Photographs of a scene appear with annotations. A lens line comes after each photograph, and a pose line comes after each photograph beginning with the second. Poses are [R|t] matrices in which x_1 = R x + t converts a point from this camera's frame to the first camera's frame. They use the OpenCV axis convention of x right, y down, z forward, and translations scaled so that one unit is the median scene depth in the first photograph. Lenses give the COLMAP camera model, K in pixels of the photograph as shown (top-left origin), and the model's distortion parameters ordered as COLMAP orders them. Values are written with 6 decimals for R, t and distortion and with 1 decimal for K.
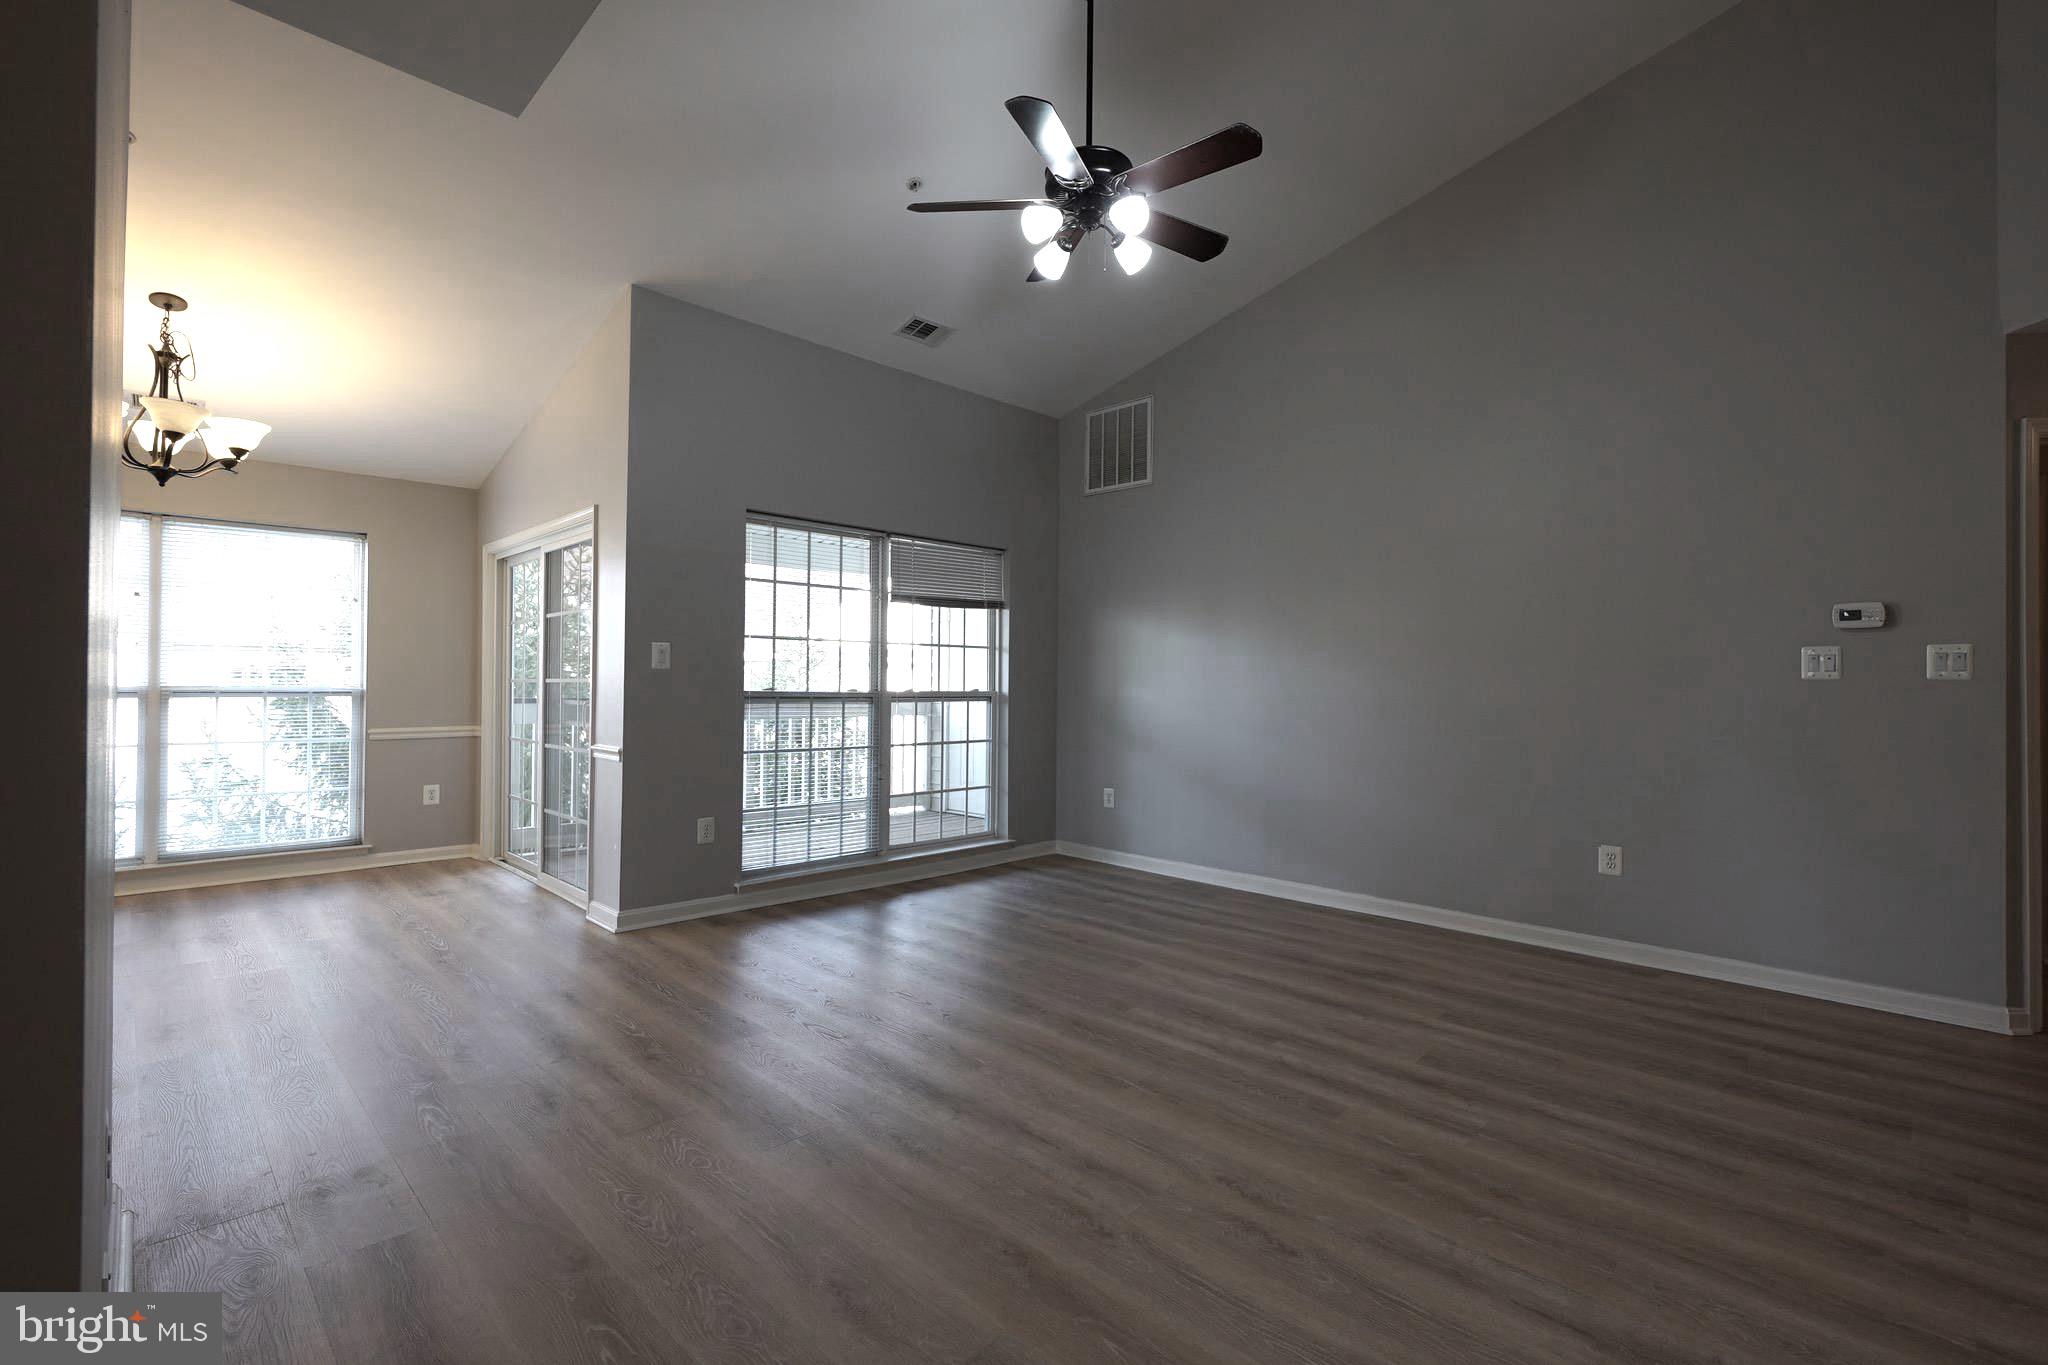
lens RADIAL K [[917.7, 0, 1012.1], [0, 917.7, 676.5], [0, 0, 1]] dist [-0.004856, 0.000920]
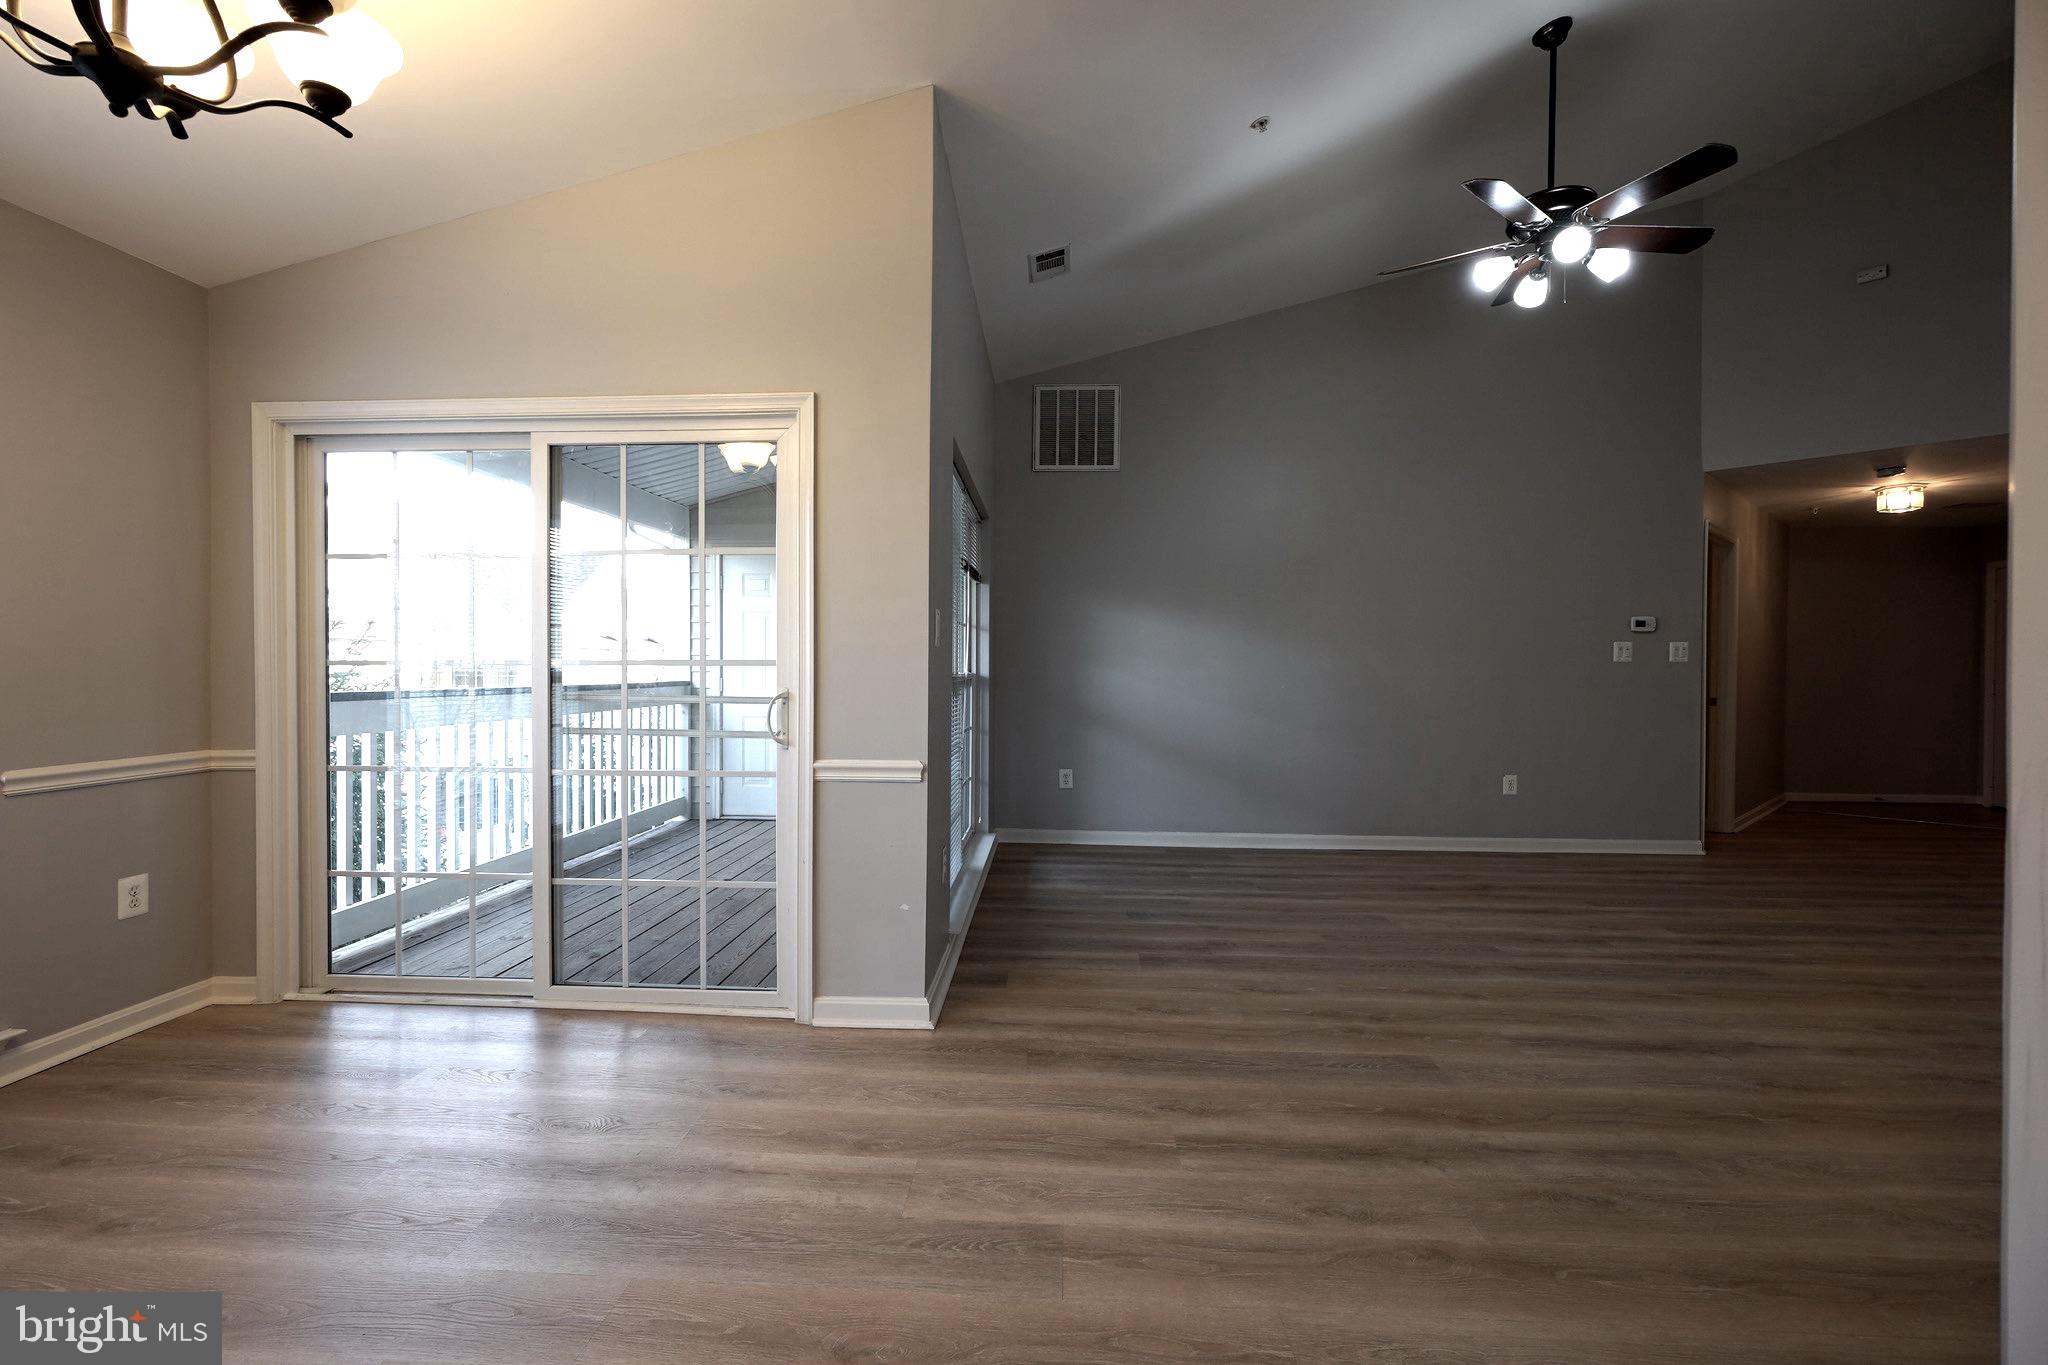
lens RADIAL K [[880.9, 0, 1013.7], [0, 880.9, 677.2], [0, 0, 1]] dist [-0.010394, 0.005055]
pose [[0.738910, -0.011950, 0.673698, -0.778481], [-0.004408, 0.999736, 0.022568, 0.000155], [-0.673789, -0.019645, 0.738662, 0.444465]]
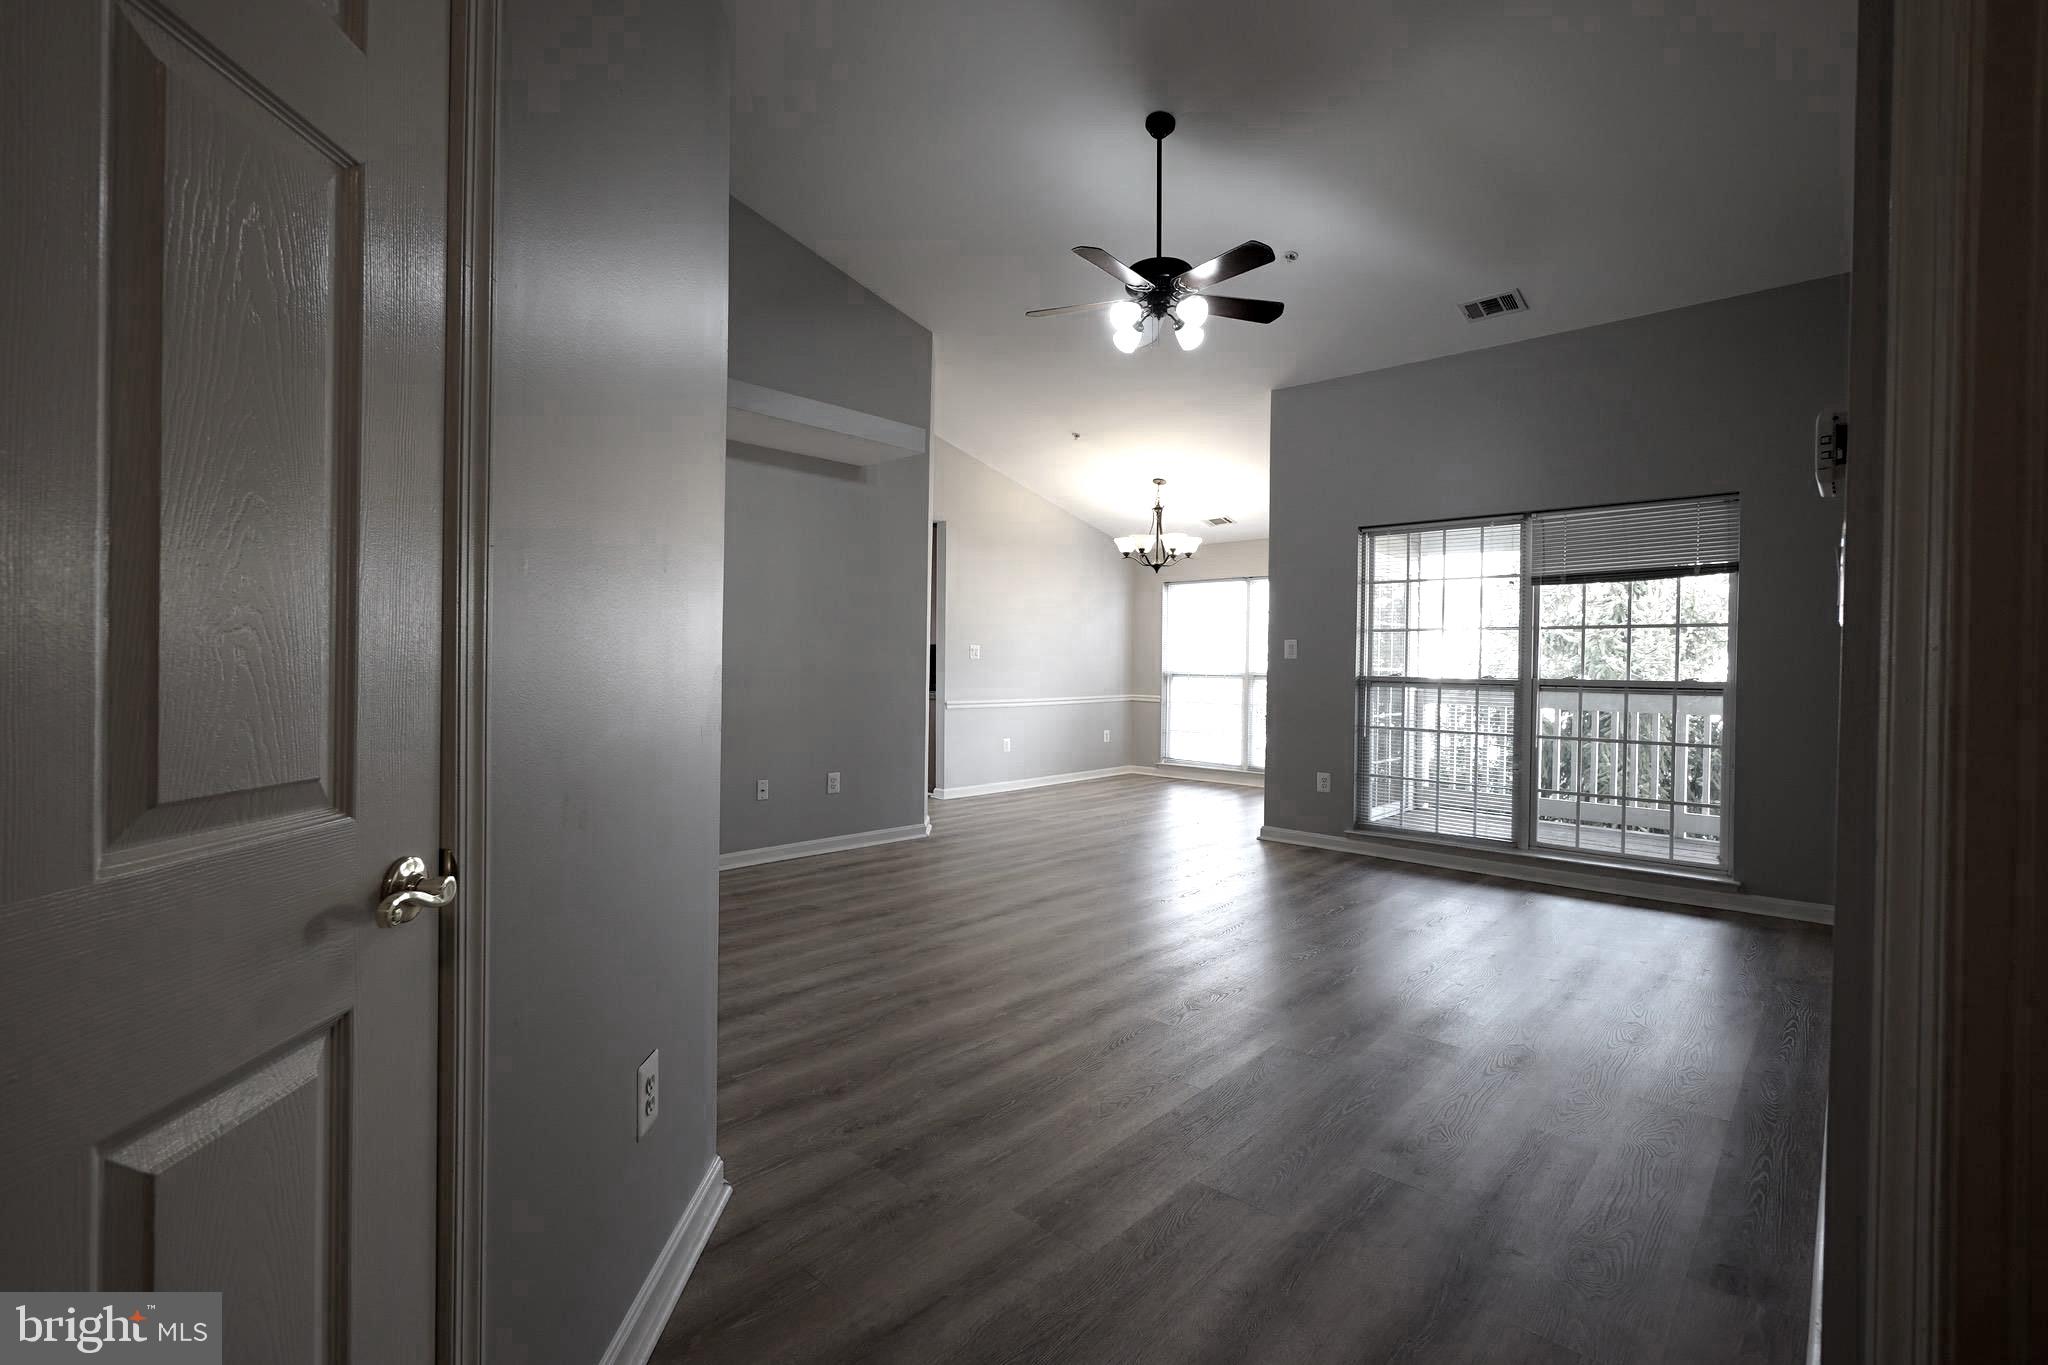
lens RADIAL K [[917.7, 0, 1012.1], [0, 917.7, 676.5], [0, 0, 1]] dist [-0.004856, 0.000920]
pose [[0.038743, 0.004970, -0.999237, 0.959515], [-0.003696, 0.999982, 0.004830, 0.013152], [0.999242, 0.003507, 0.038760, 0.514387]]
